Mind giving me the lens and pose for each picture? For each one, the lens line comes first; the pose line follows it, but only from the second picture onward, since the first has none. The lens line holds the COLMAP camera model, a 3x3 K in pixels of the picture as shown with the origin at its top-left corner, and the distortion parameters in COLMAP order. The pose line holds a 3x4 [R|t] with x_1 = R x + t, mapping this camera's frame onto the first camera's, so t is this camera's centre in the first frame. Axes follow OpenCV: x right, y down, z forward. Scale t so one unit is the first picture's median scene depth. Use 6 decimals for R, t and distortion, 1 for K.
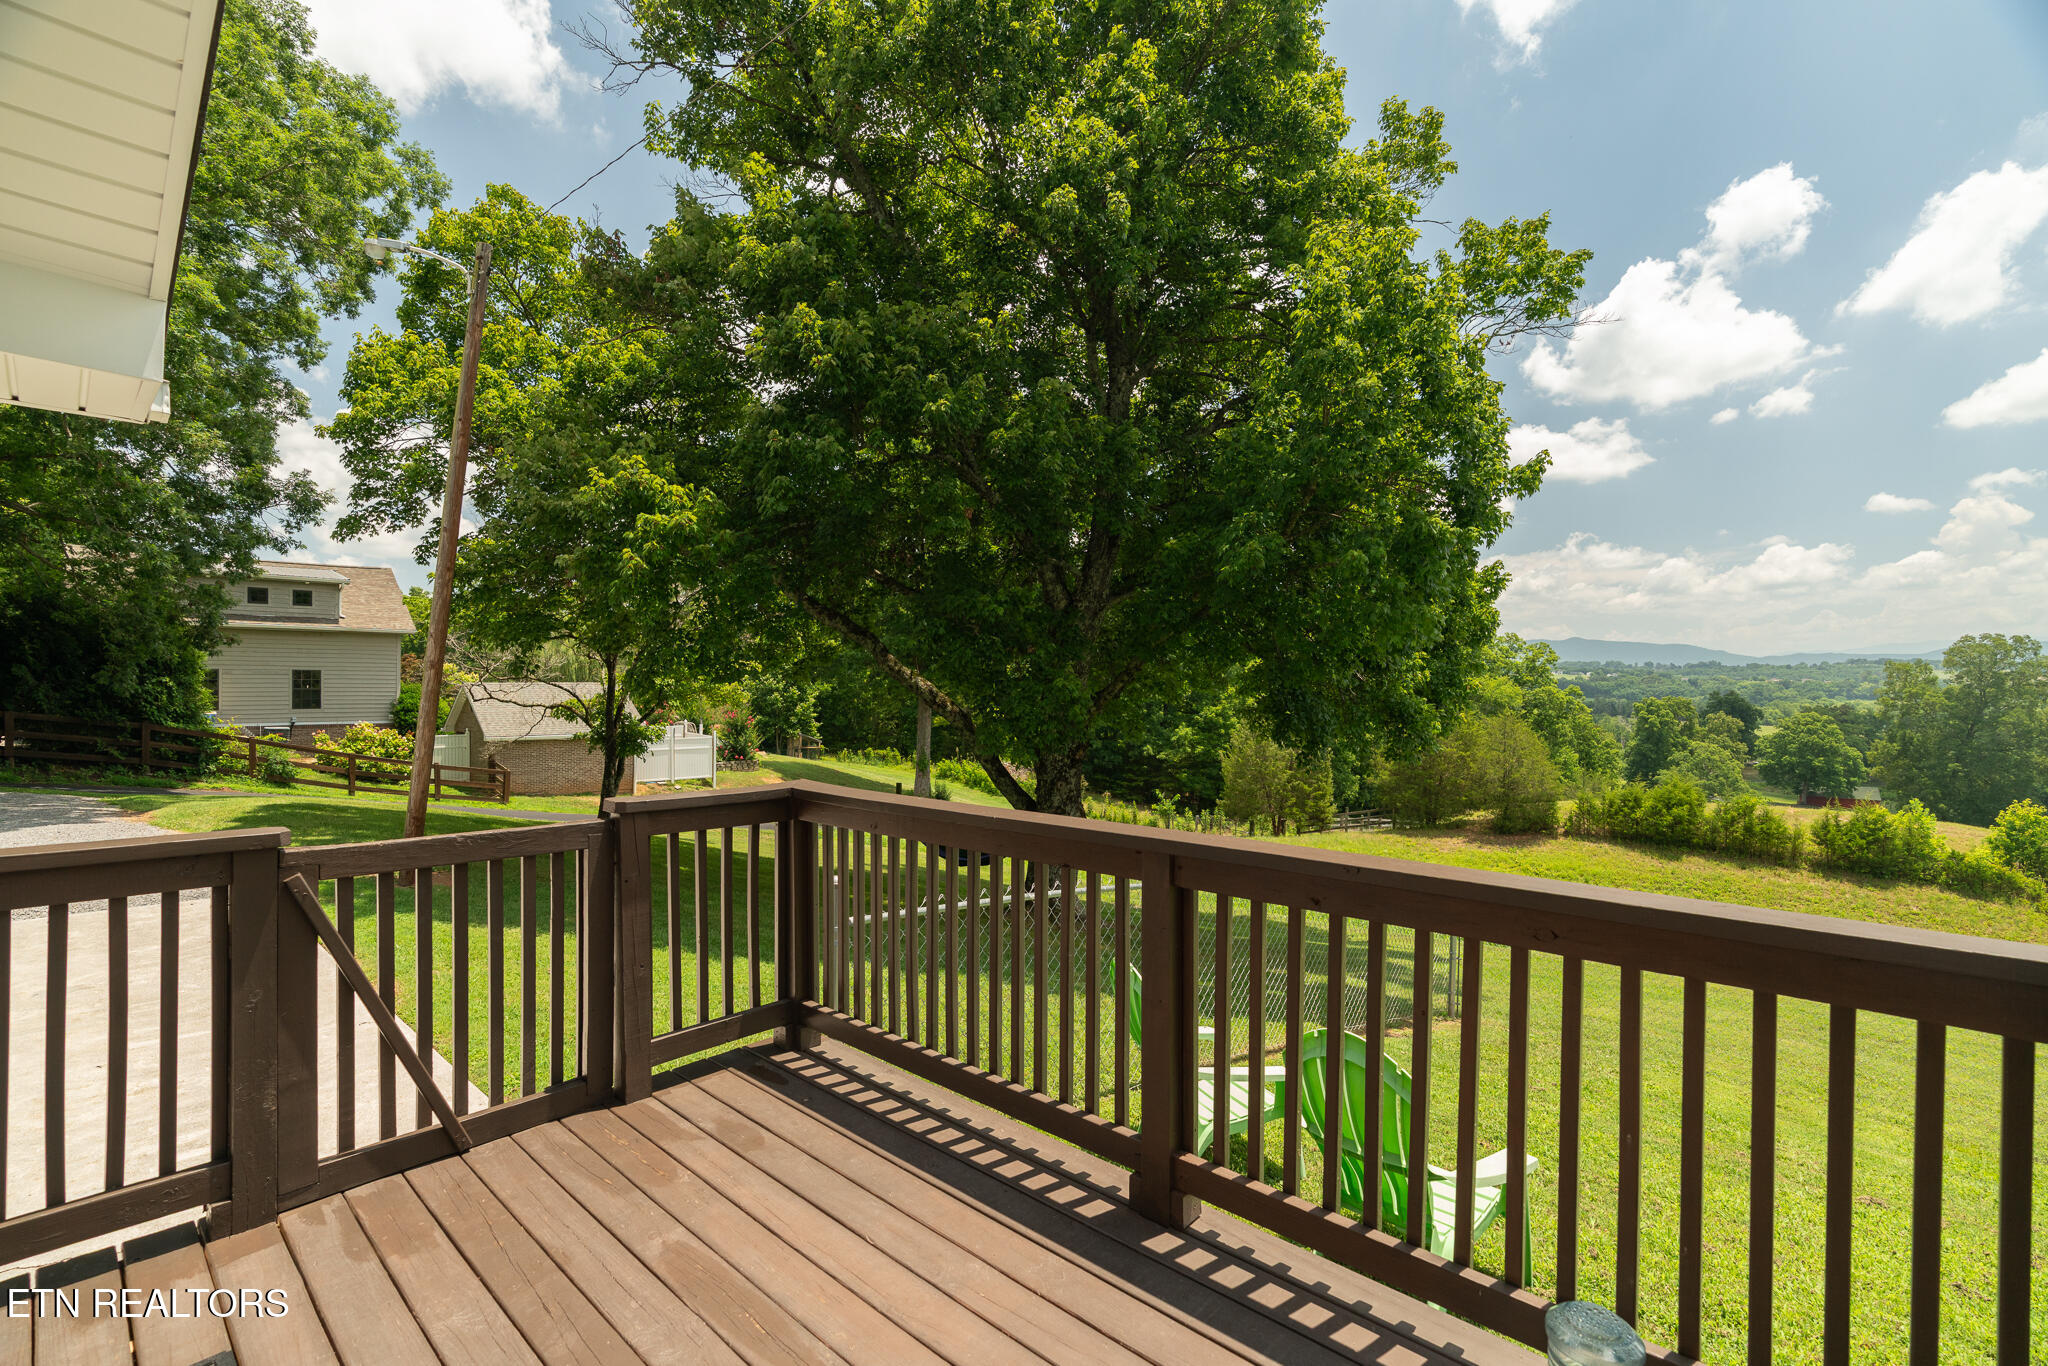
lens RADIAL K [[920.2, 0, 1024.0], [0, 920.2, 683.0], [0, 0, 1]] dist [-0.011937, 0.006004]
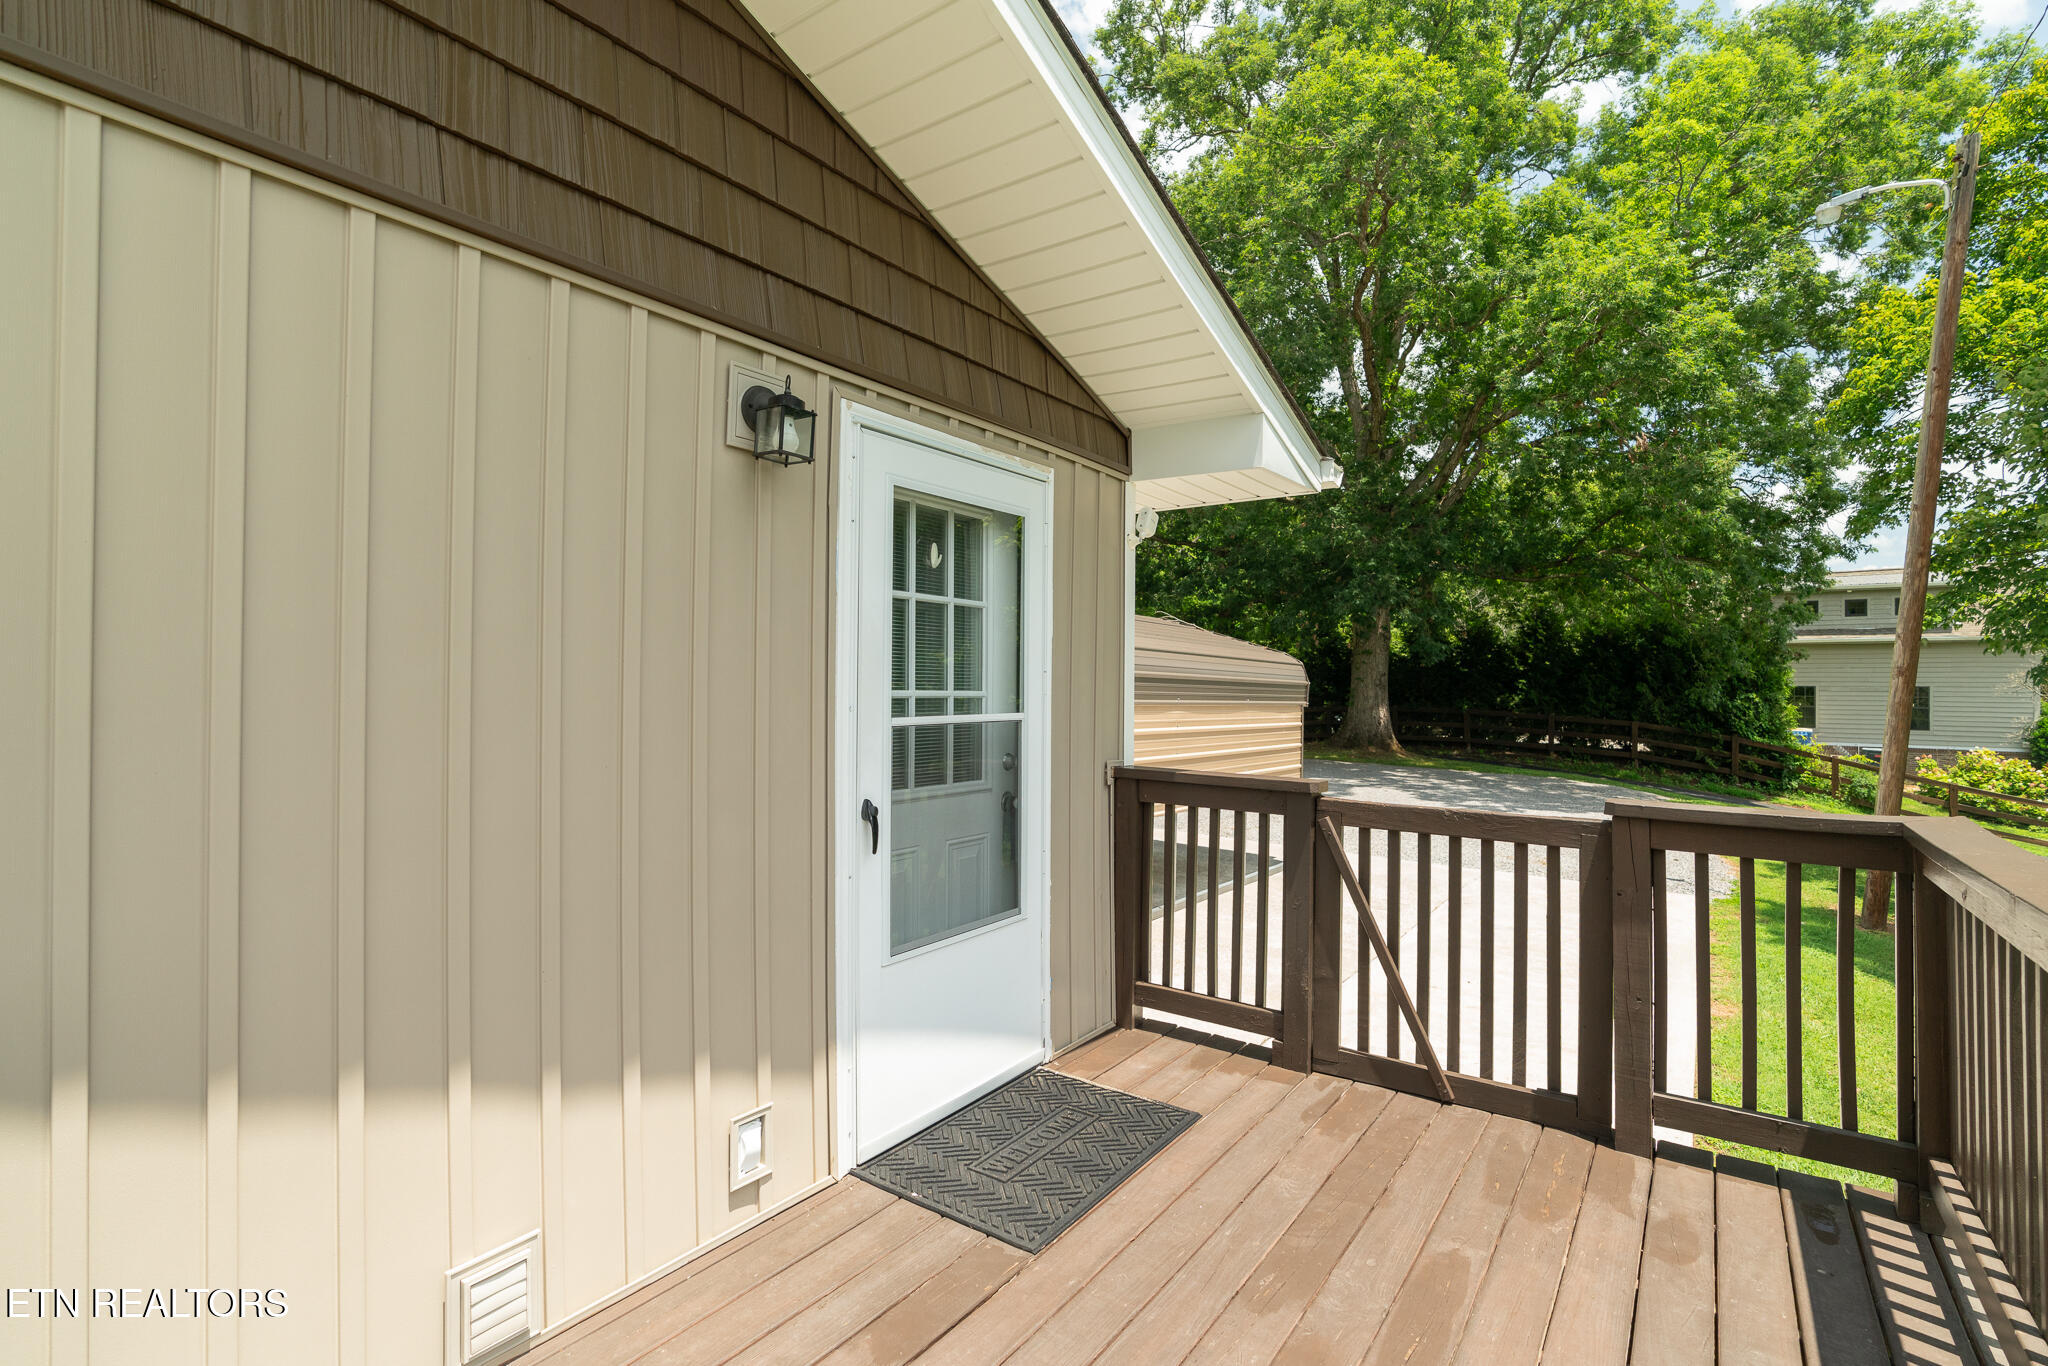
lens RADIAL K [[958.4, 0, 1024.0], [0, 958.4, 683.0], [0, 0, 1]] dist [-0.002959, 0.000537]
pose [[0.120677, -0.011217, -0.992628, 0.031261], [-0.010243, 0.999869, -0.012544, 0.002456], [0.992639, 0.011681, 0.120546, 0.024973]]
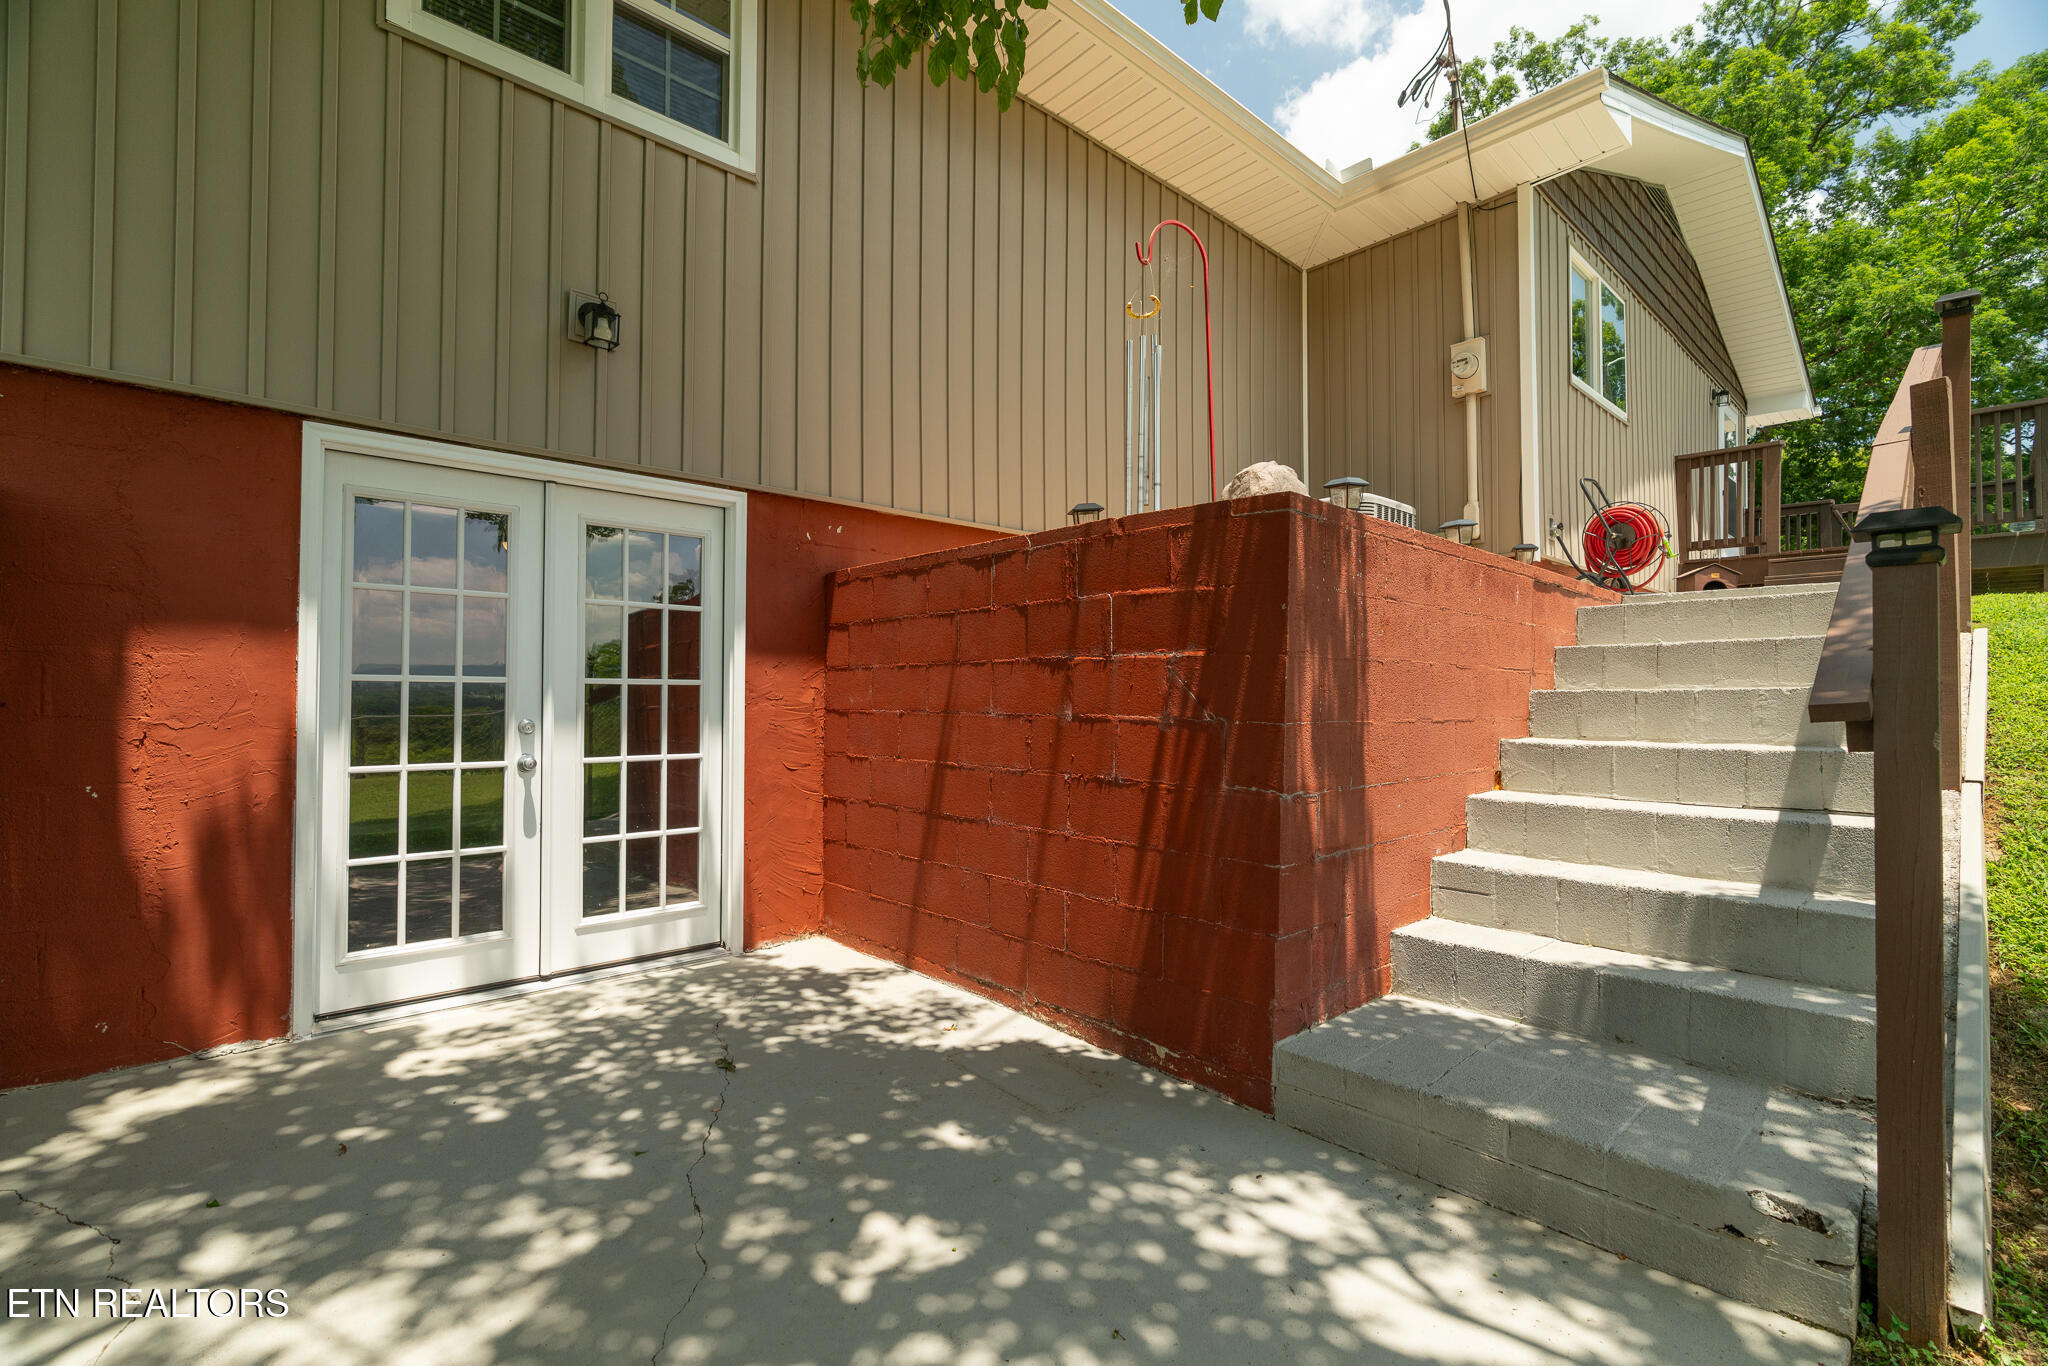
lens RADIAL K [[920.2, 0, 1024.0], [0, 920.2, 683.0], [0, 0, 1]] dist [-0.011937, 0.006004]
pose [[-0.077472, -0.023715, -0.996712, 0.223902], [-0.009381, 0.999690, -0.023056, 0.068322], [0.996950, 0.007564, -0.077671, -0.144668]]
